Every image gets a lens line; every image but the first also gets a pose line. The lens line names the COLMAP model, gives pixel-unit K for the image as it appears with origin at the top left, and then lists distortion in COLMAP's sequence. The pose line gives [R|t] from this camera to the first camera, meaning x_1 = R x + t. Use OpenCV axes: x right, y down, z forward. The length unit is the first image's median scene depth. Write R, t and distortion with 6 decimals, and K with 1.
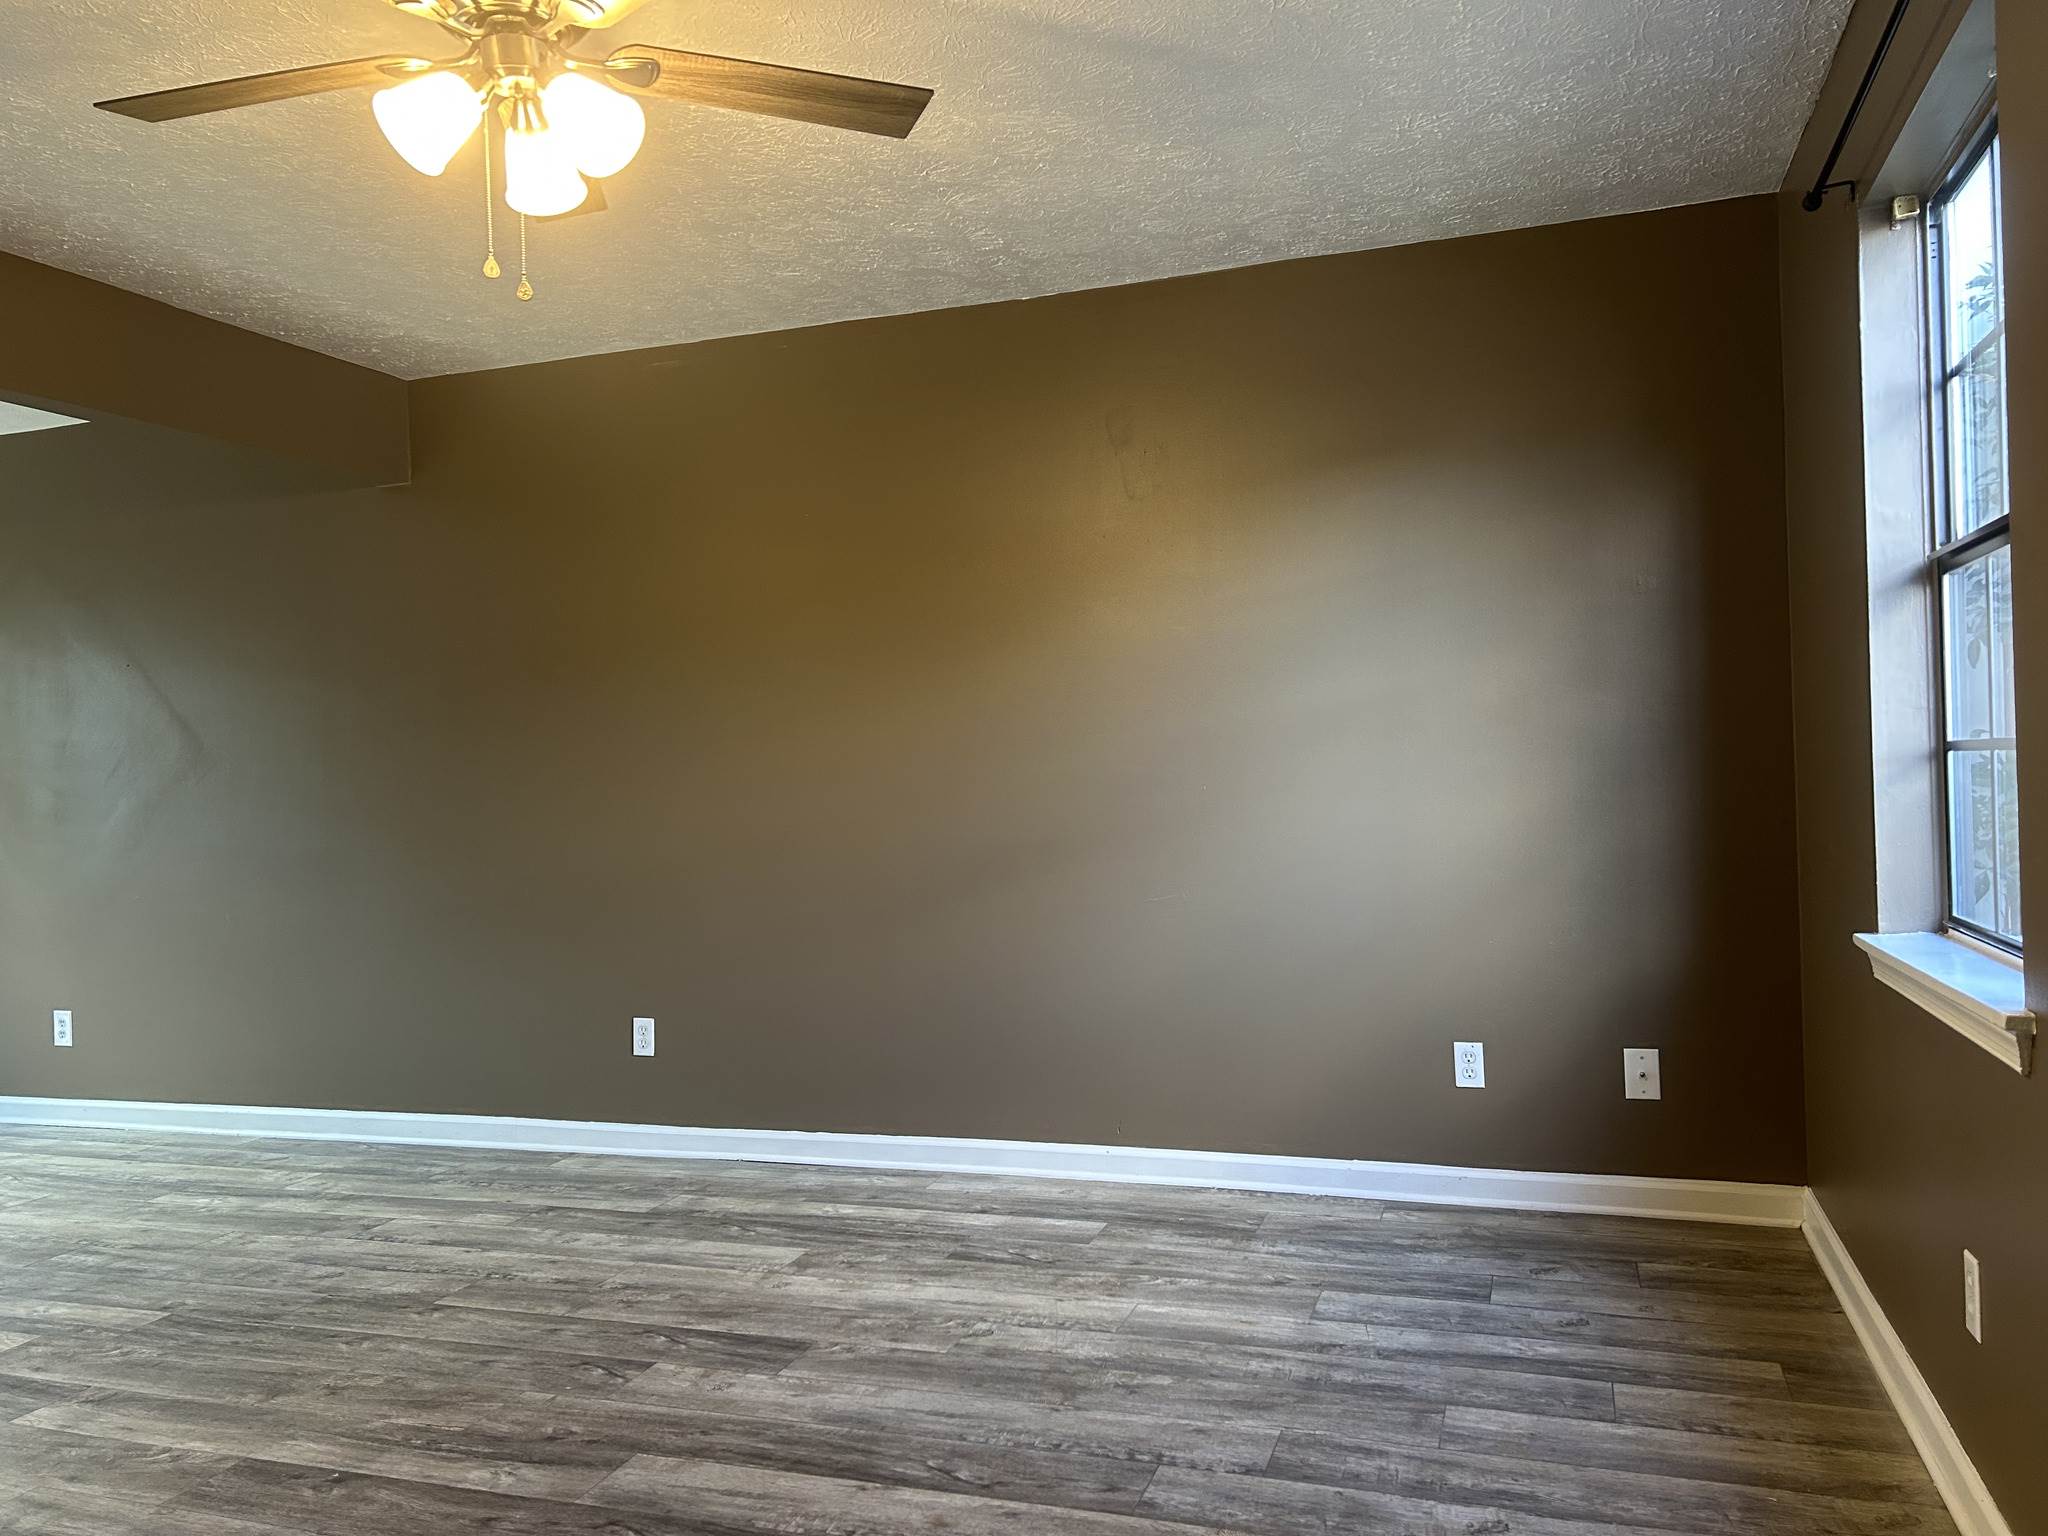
lens RADIAL K [[1532.7, 0, 1024.0], [0, 1532.7, 768.0], [0, 0, 1]] dist [0.057939, -0.075077]
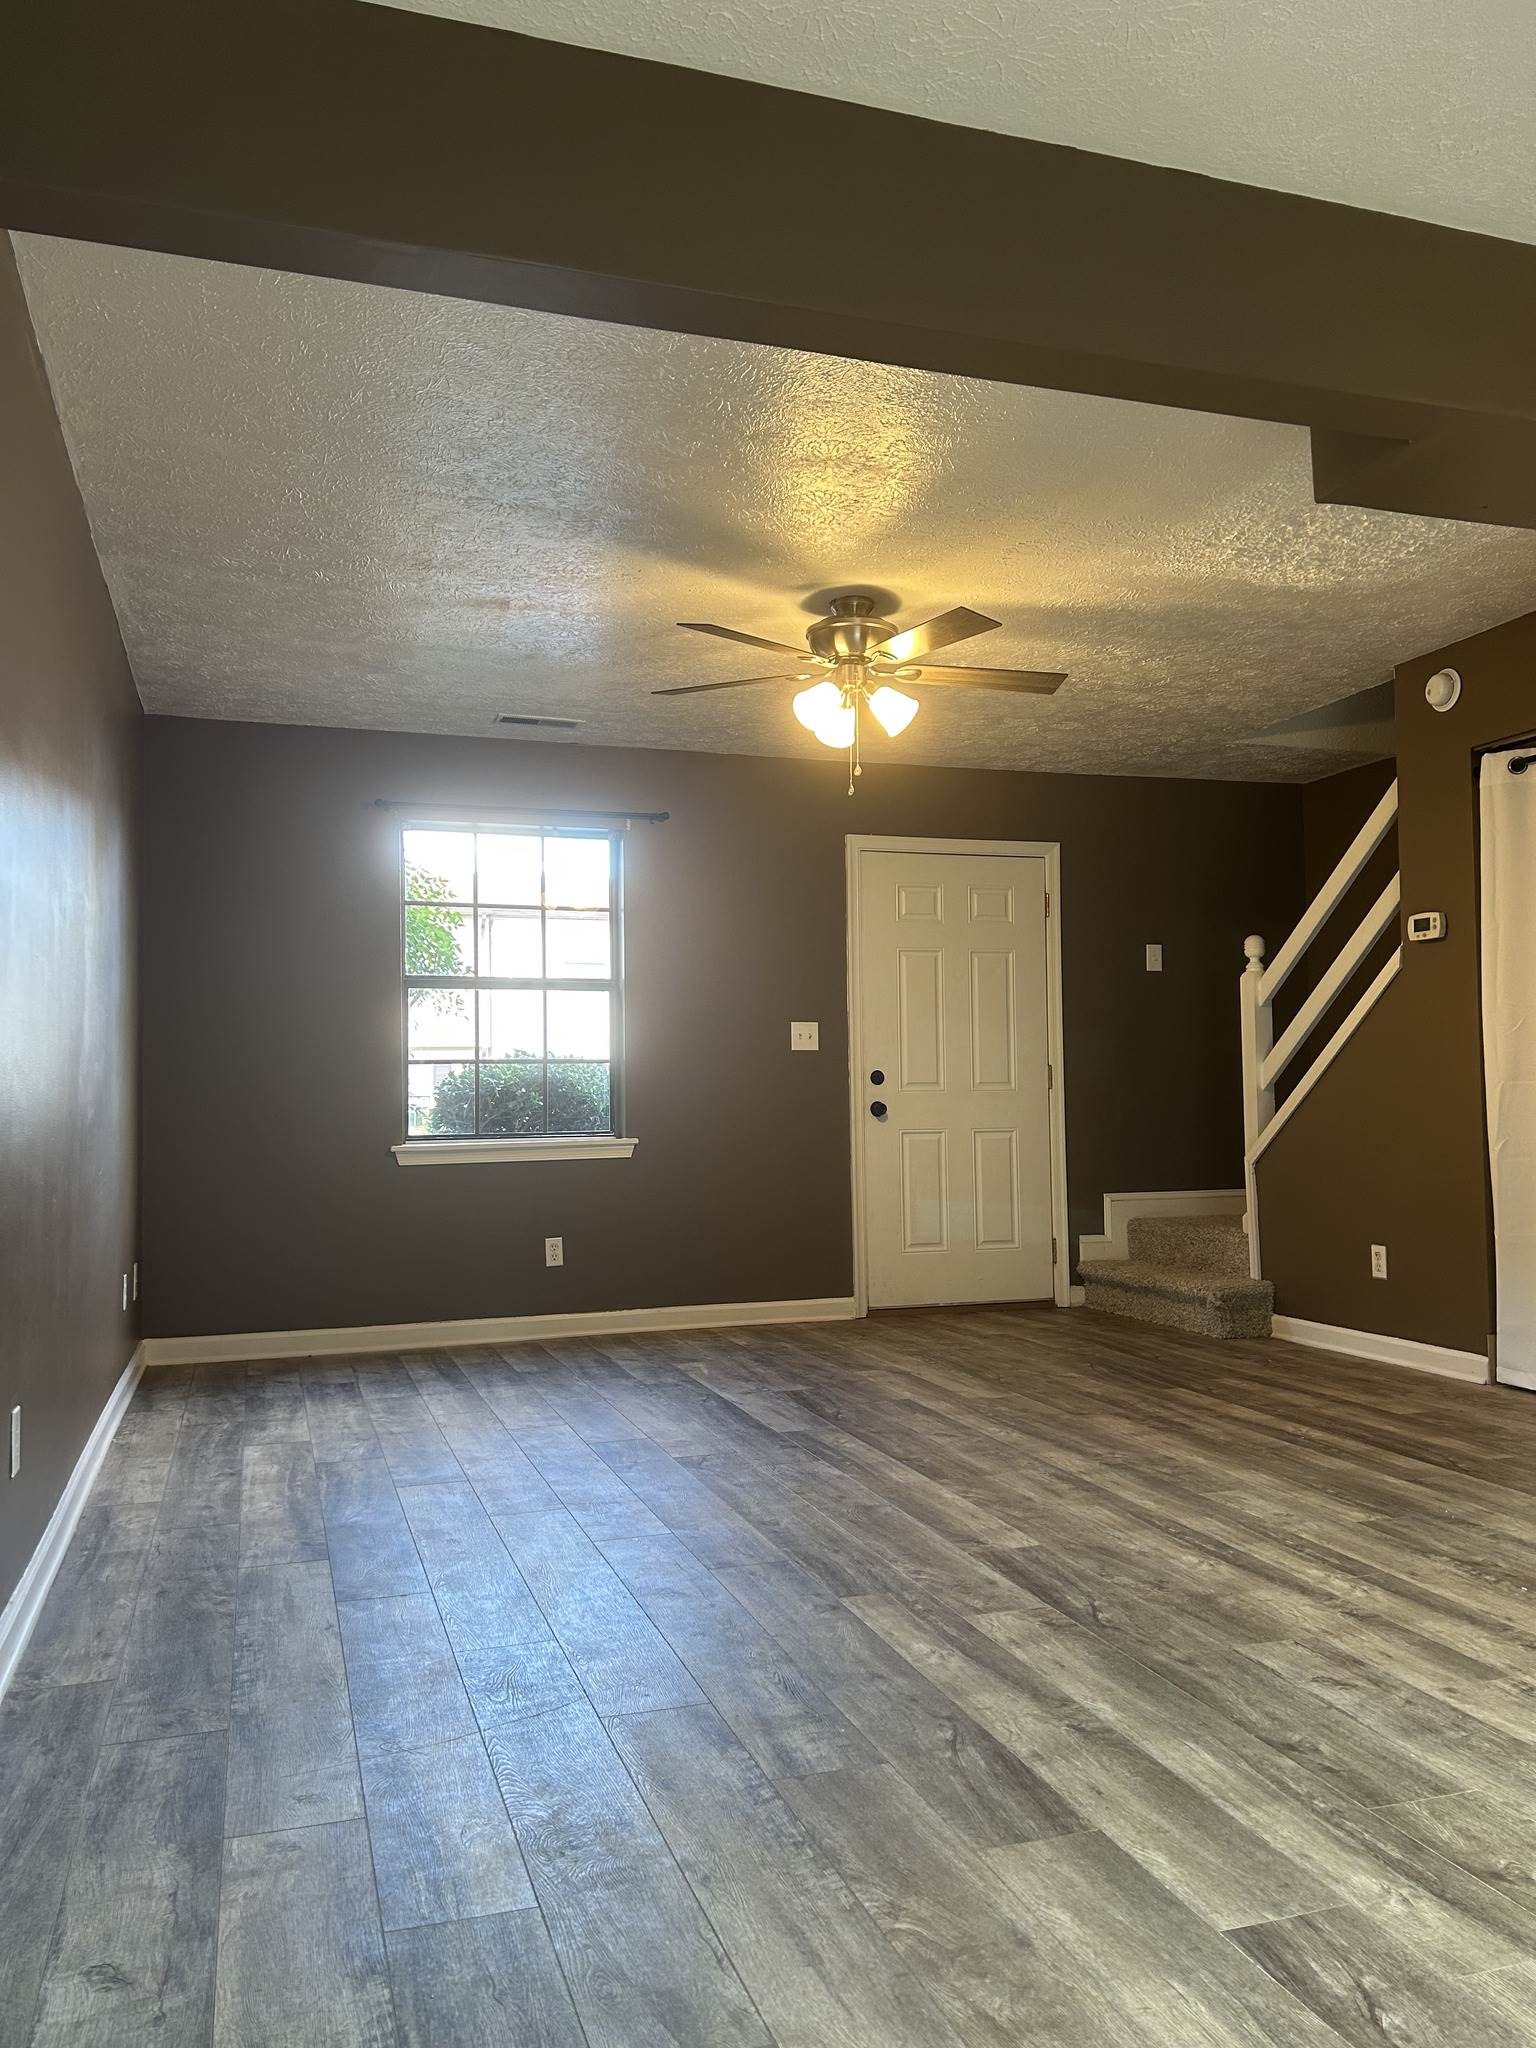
lens RADIAL K [[1544.6, 0, 768.0], [0, 1544.6, 1024.0], [0, 0, 1]] dist [-0.004037, -0.005325]
pose [[-0.606276, 0.081893, 0.791027, -1.361551], [0.031897, 0.996387, -0.078706, 0.109462], [-0.794615, -0.022486, -0.606698, 1.723250]]
